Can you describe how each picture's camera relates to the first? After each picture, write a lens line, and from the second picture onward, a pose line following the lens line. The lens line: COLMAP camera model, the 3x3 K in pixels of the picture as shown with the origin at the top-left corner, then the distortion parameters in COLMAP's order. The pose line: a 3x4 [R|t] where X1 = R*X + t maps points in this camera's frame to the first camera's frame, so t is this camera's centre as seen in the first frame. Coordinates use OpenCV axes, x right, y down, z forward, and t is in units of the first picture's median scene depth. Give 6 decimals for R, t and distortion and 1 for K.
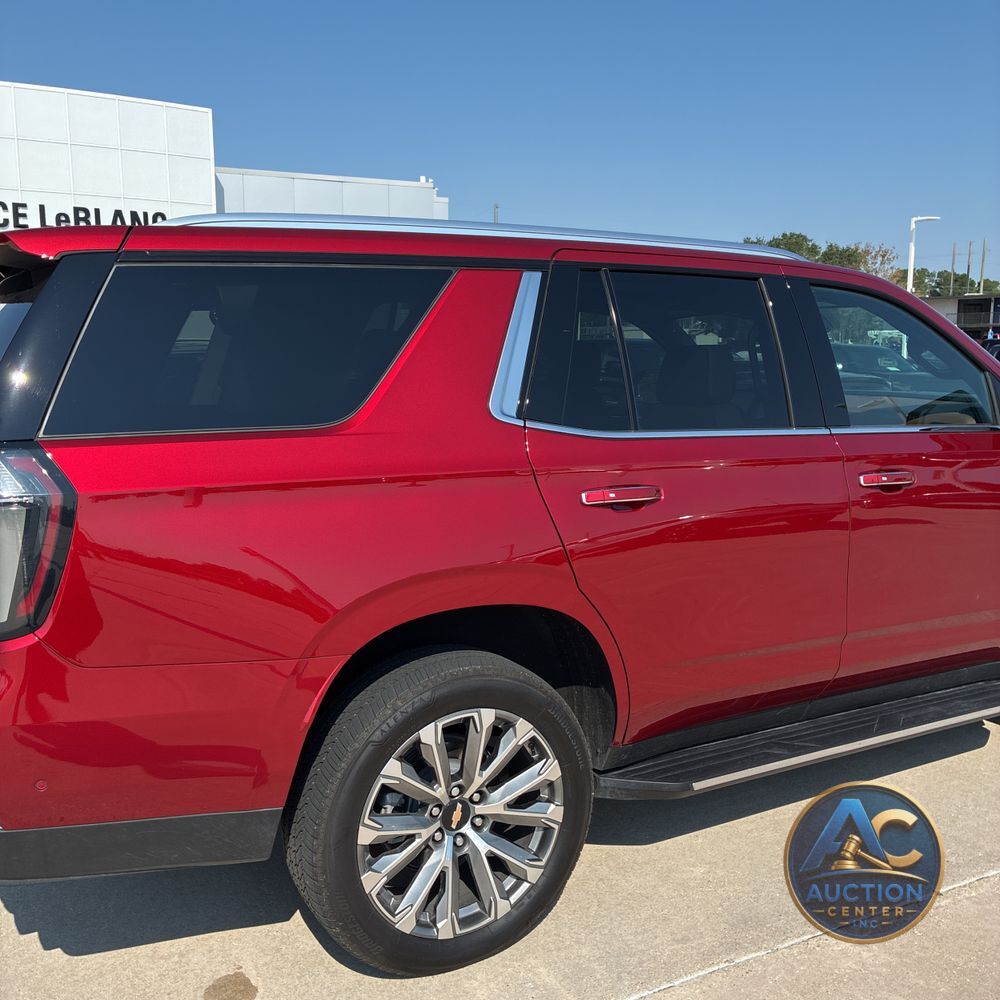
lens RADIAL K [[1024.8, 0, 522.1], [0, 1024.8, 499.6], [0, 0, 1]] dist [0.027481, -0.025123]
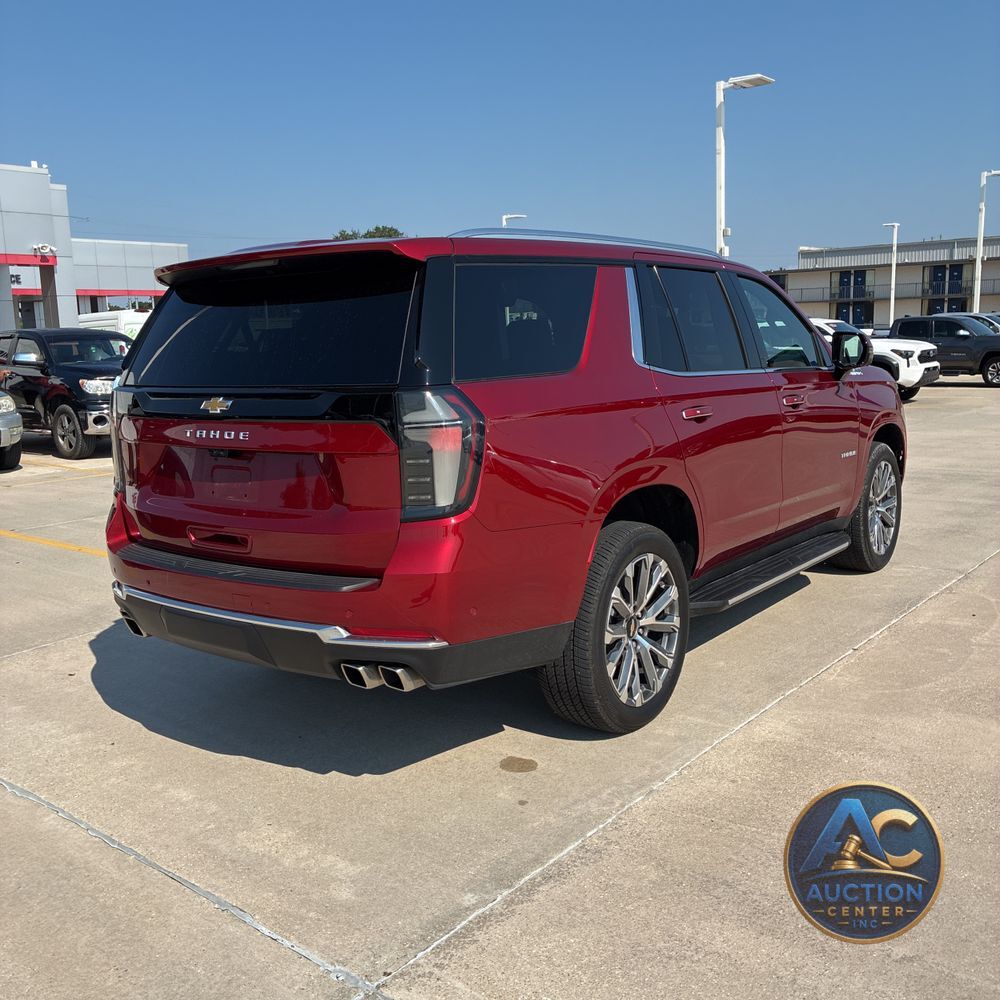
lens RADIAL K [[1024.8, 0, 522.1], [0, 1024.8, 499.6], [0, 0, 1]] dist [0.027481, -0.025123]
pose [[0.917464, -0.090271, 0.387441, -0.772526], [0.087216, 0.995863, 0.025501, 0.065898], [-0.388141, 0.010395, 0.921542, -0.329808]]
